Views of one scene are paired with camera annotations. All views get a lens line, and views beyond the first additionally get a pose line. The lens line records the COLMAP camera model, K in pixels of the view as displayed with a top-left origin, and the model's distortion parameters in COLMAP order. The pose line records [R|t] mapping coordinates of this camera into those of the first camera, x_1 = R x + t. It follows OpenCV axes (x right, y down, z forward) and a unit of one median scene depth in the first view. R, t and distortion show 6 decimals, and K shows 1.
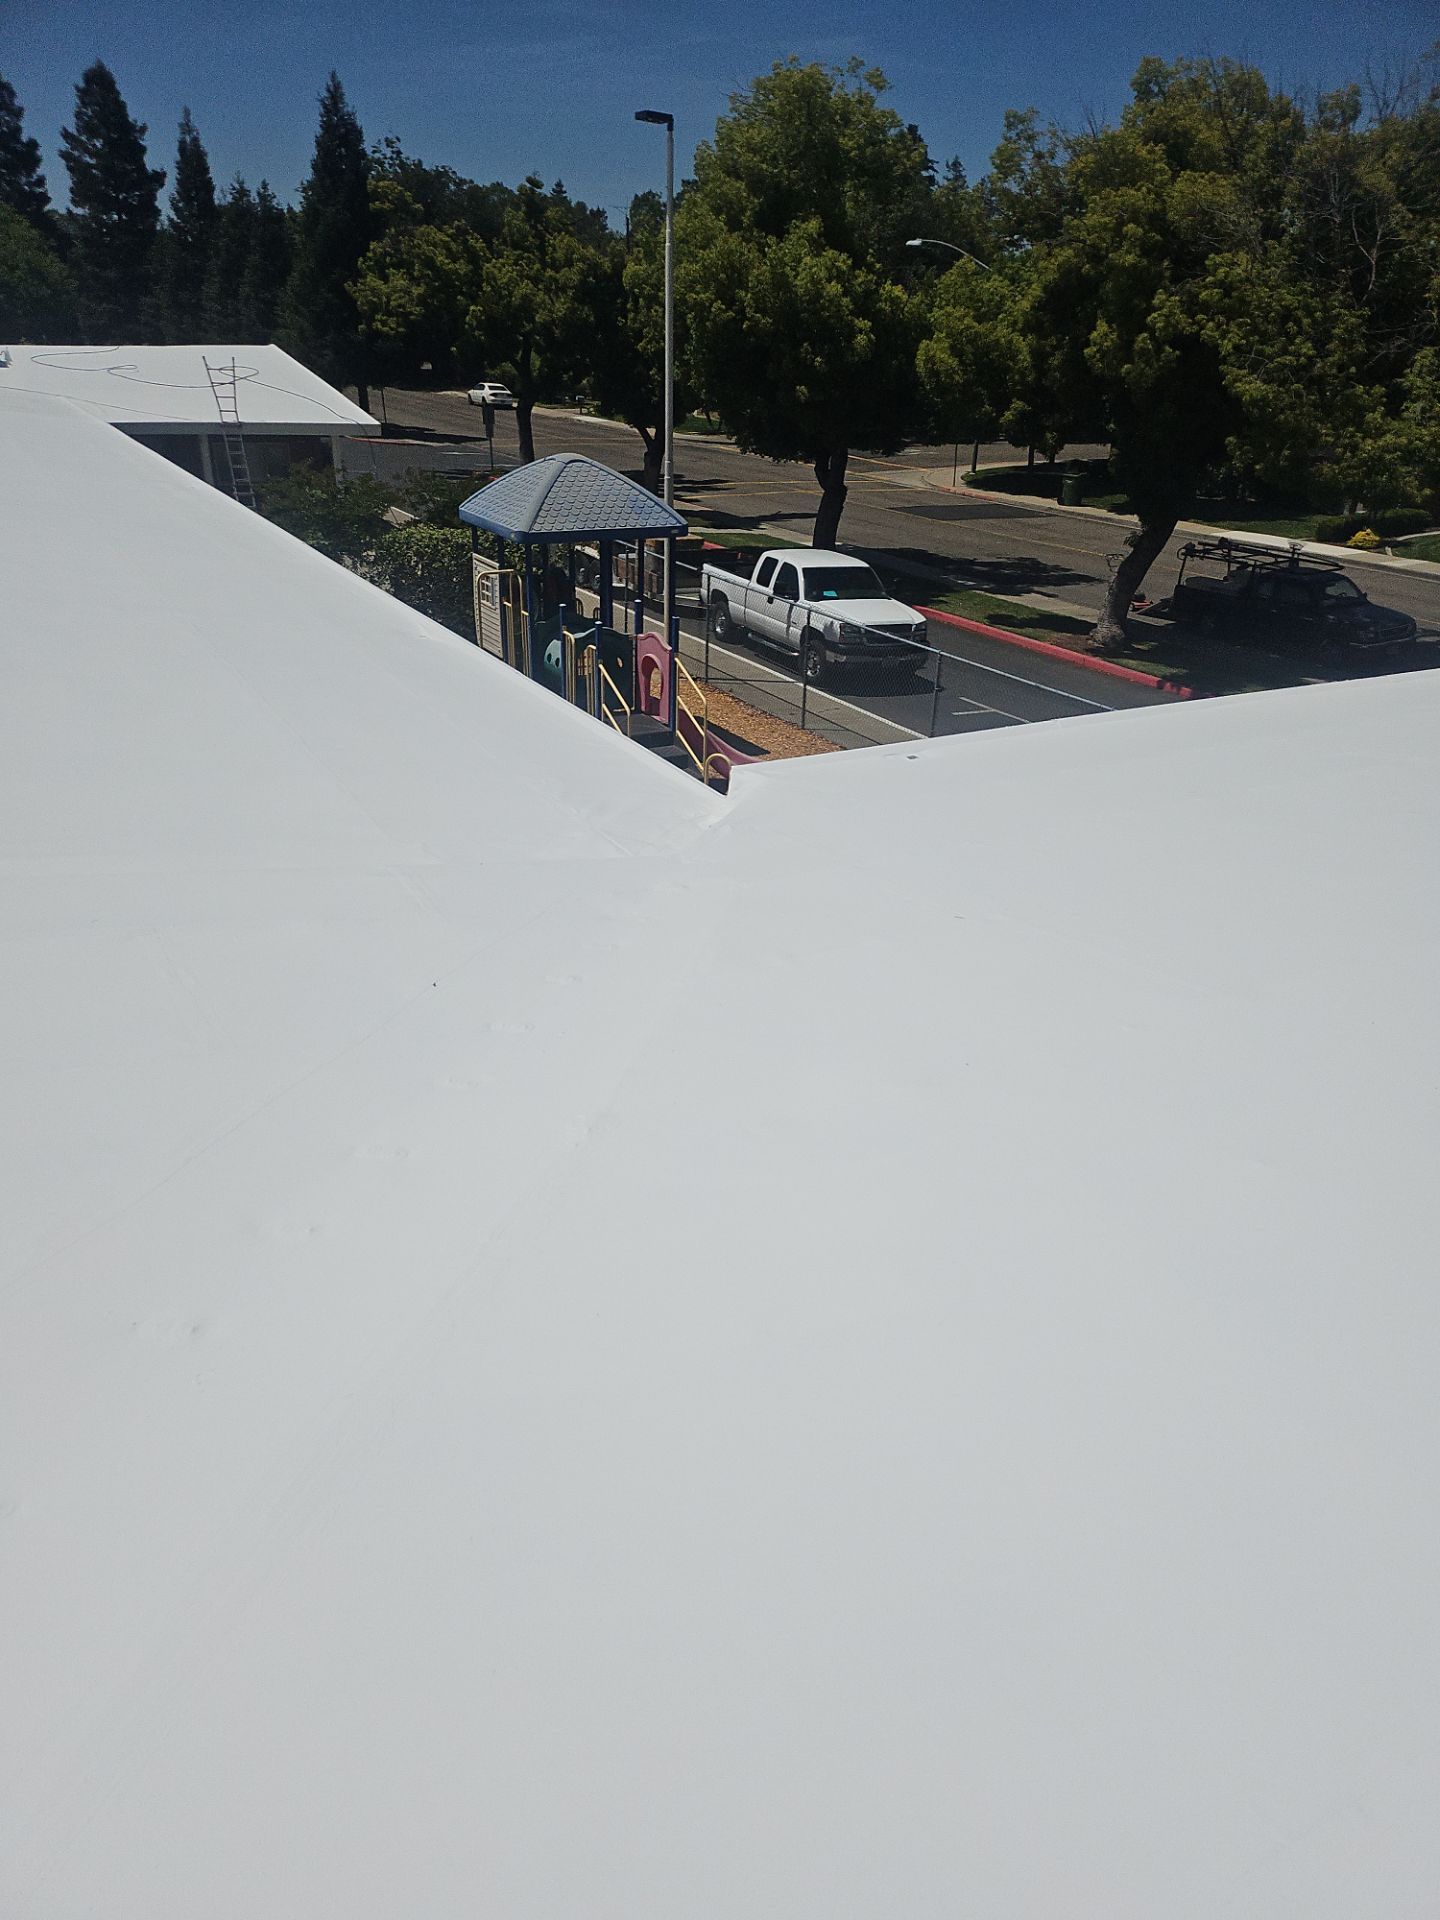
lens RADIAL K [[1355.2, 0, 717.5], [0, 1355.2, 984.0], [0, 0, 1]] dist [0.062306, -0.062278]
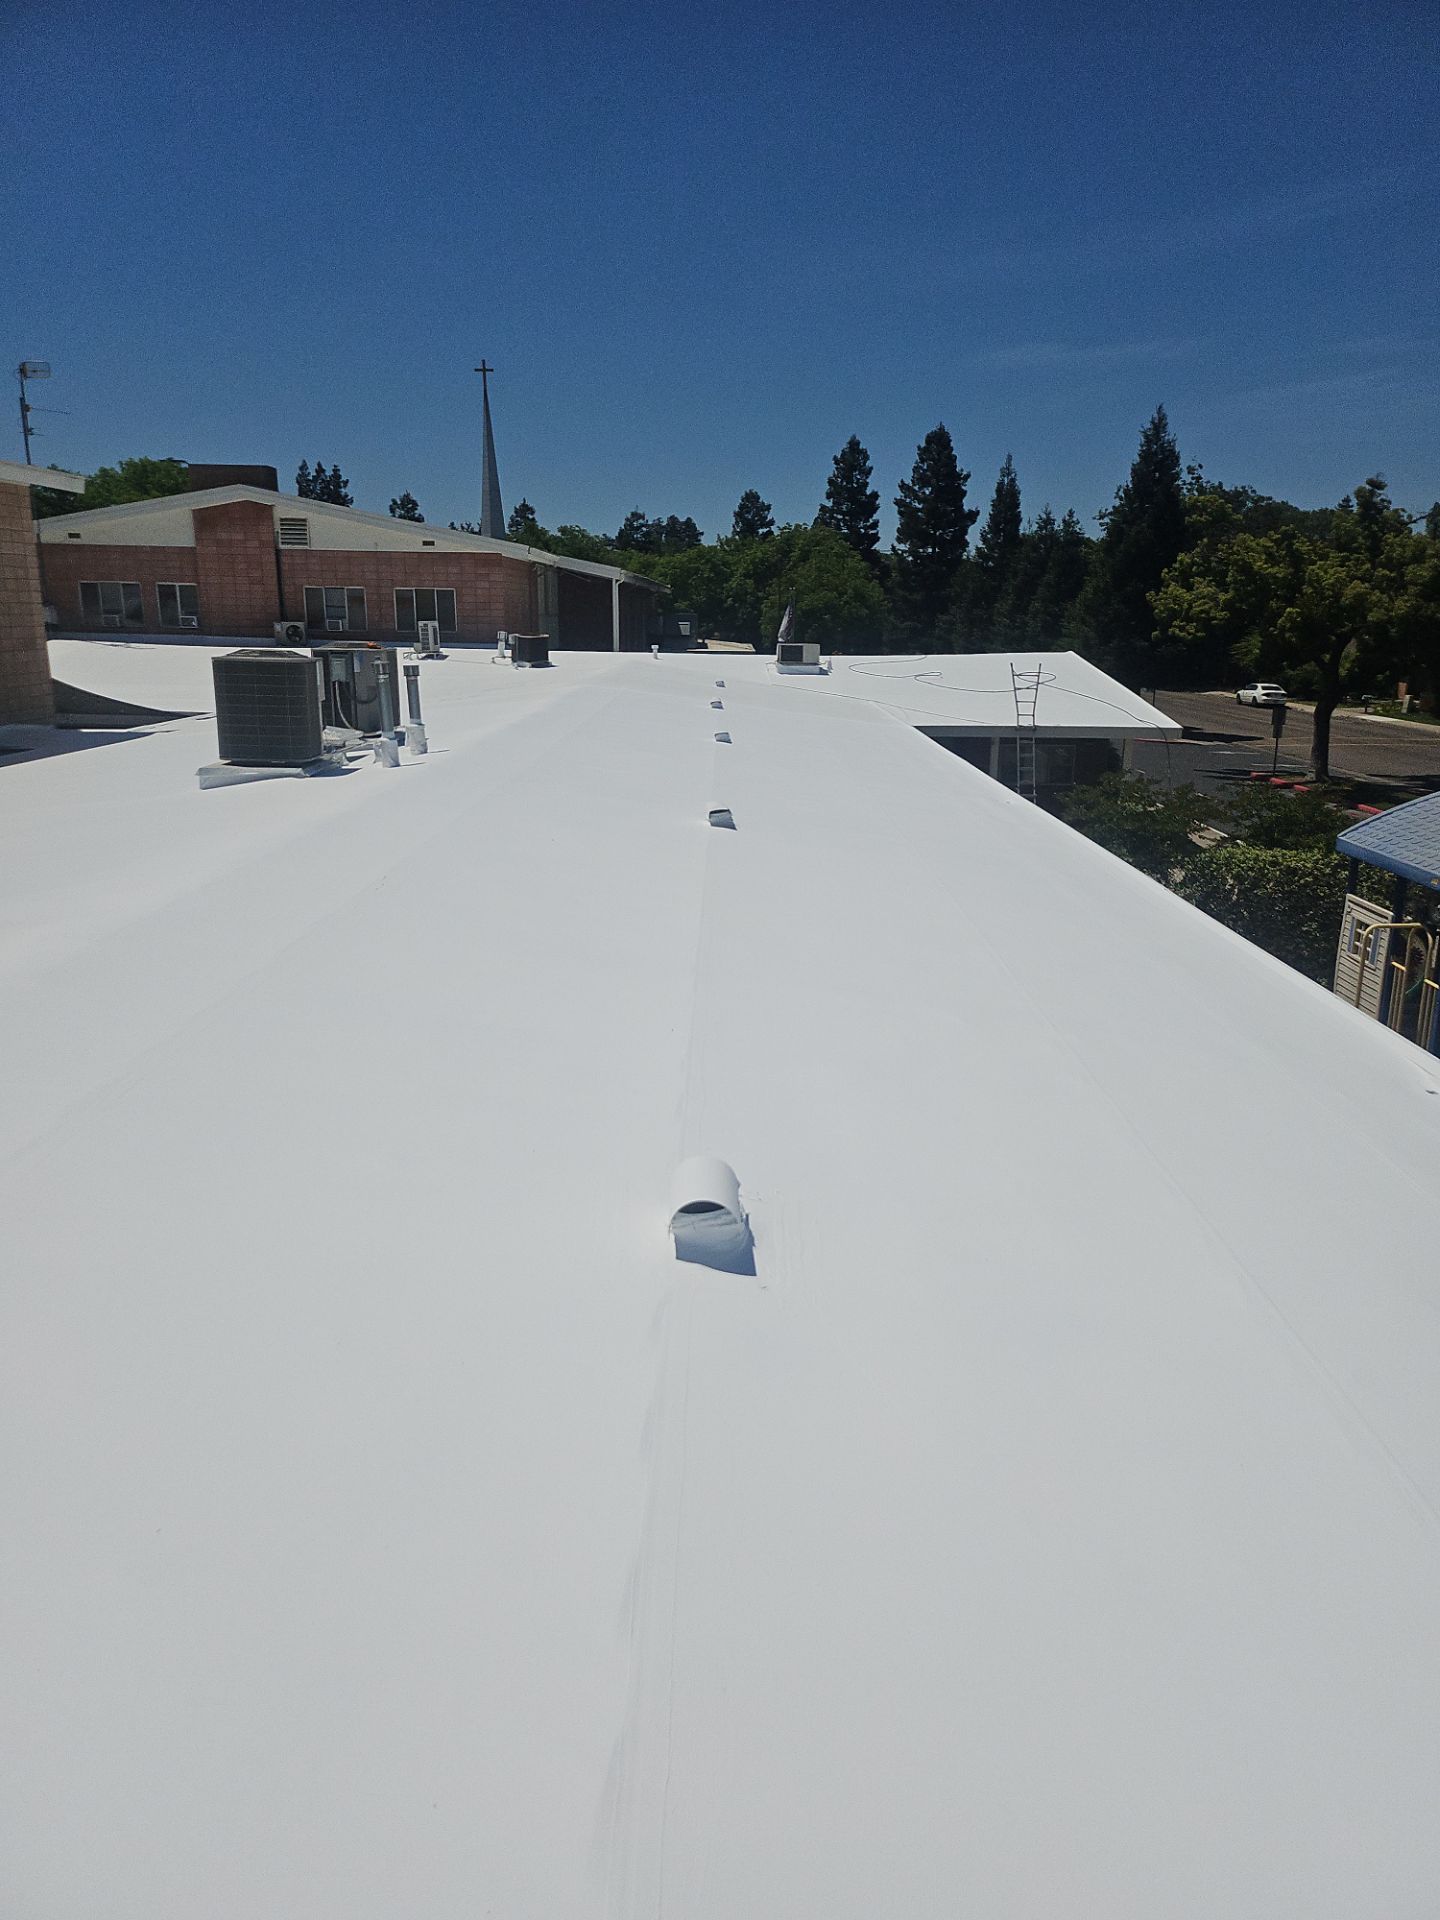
lens RADIAL K [[1355.2, 0, 717.5], [0, 1355.2, 984.0], [0, 0, 1]] dist [0.062306, -0.062278]
pose [[0.871991, 0.105759, -0.477960, -0.028435], [-0.197216, 0.969538, -0.145269, -0.021029], [0.448037, 0.220934, 0.866286, 0.045953]]
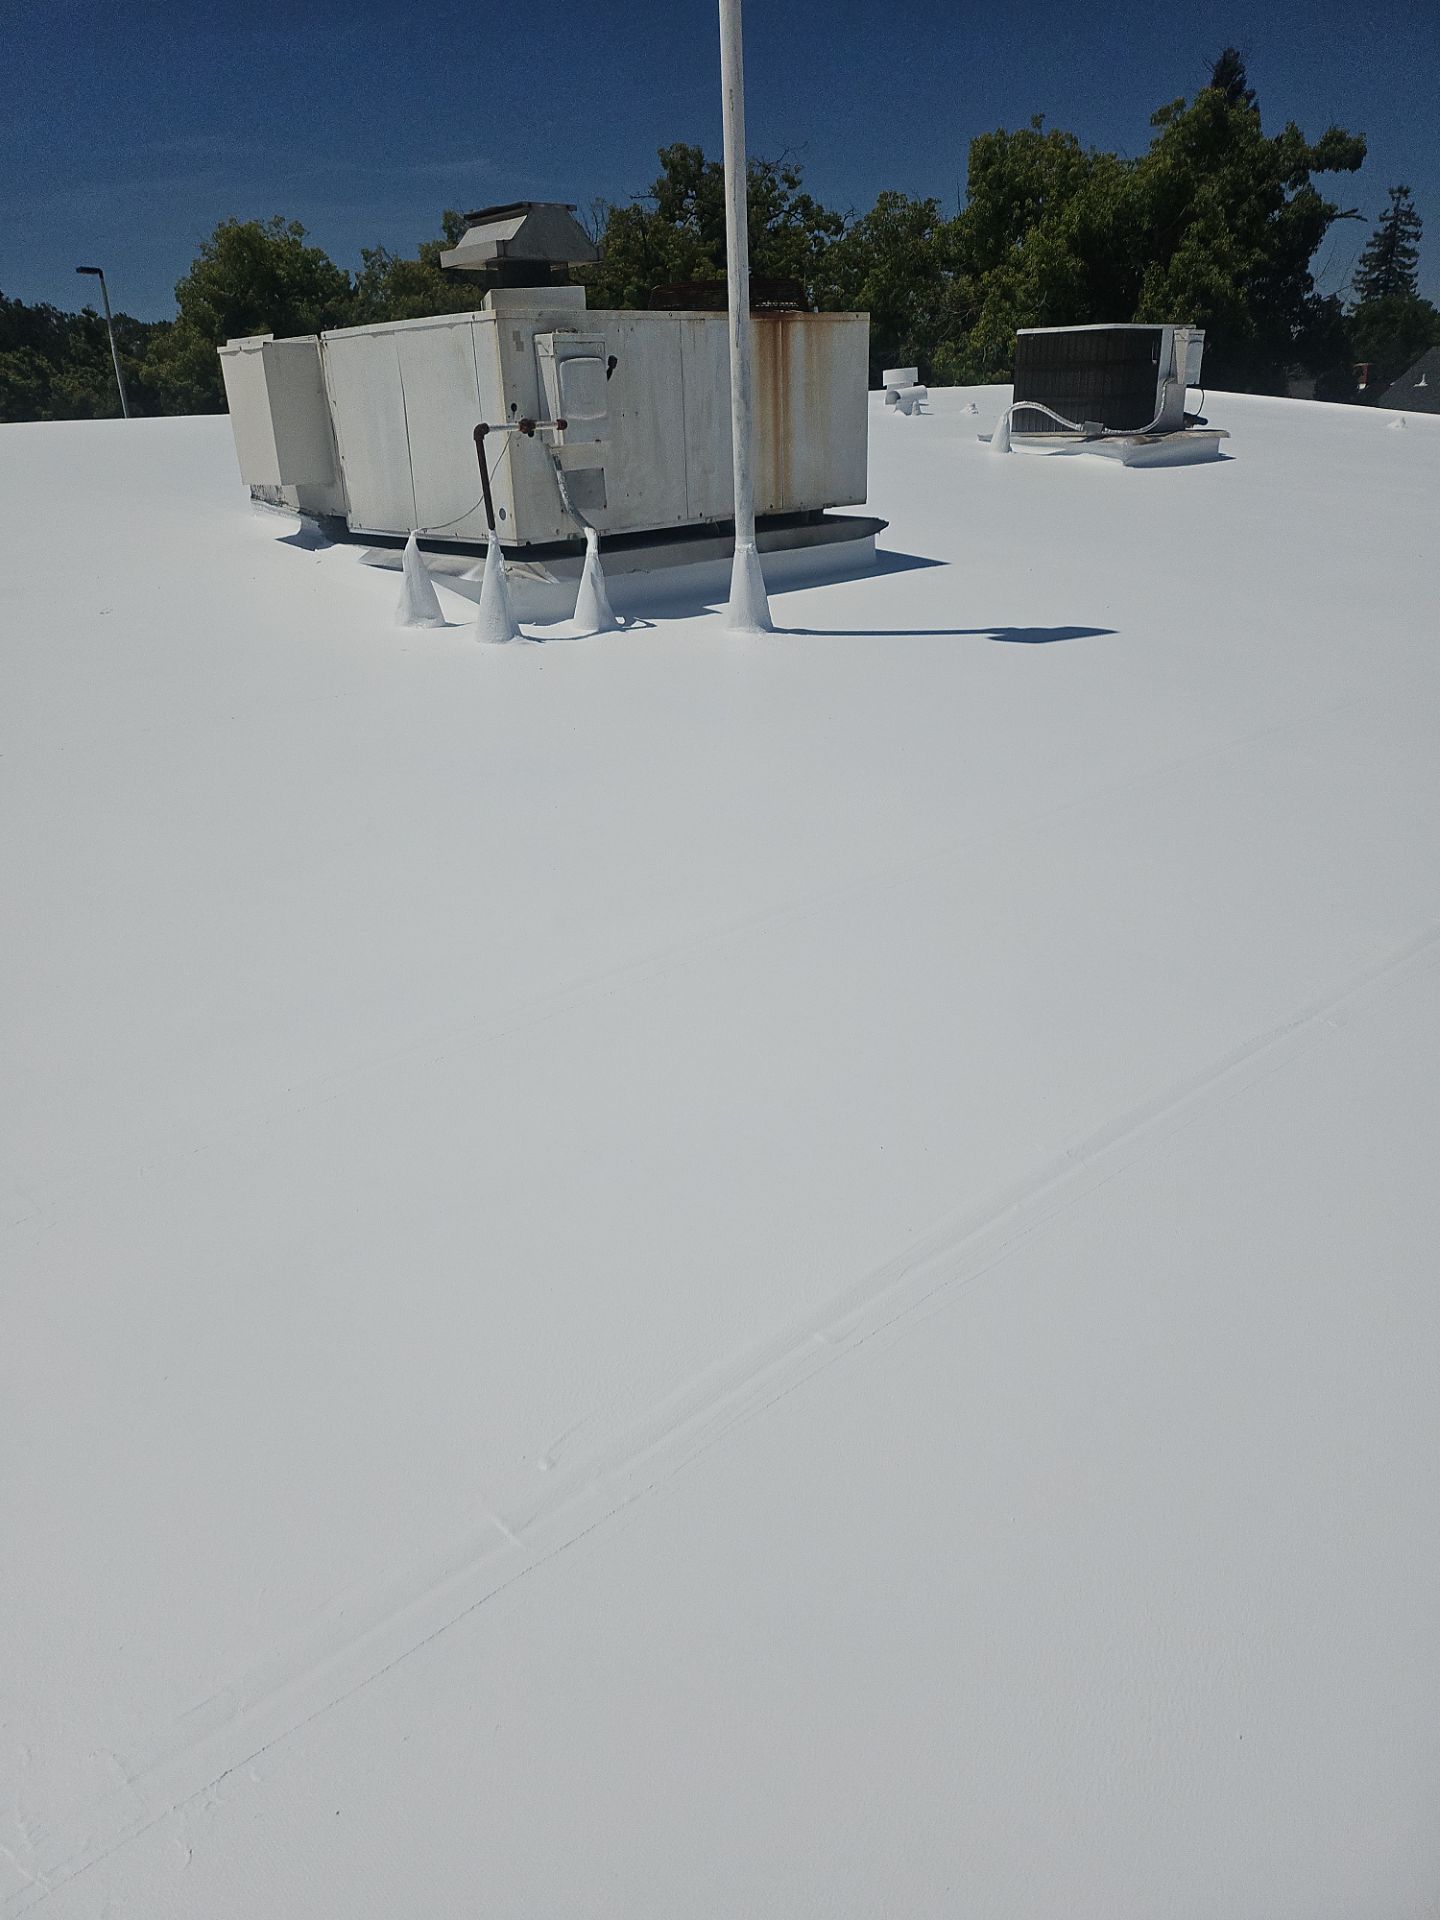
lens RADIAL K [[1316.8, 0, 655.9], [0, 1316.8, 956.4], [0, 0, 1]] dist [-0.004451, -0.002205]
pose [[0.975702, -0.142968, 0.166031, 0.058840], [0.152556, 0.987203, -0.046437, 0.082677], [-0.157268, 0.070638, 0.985026, -0.139070]]
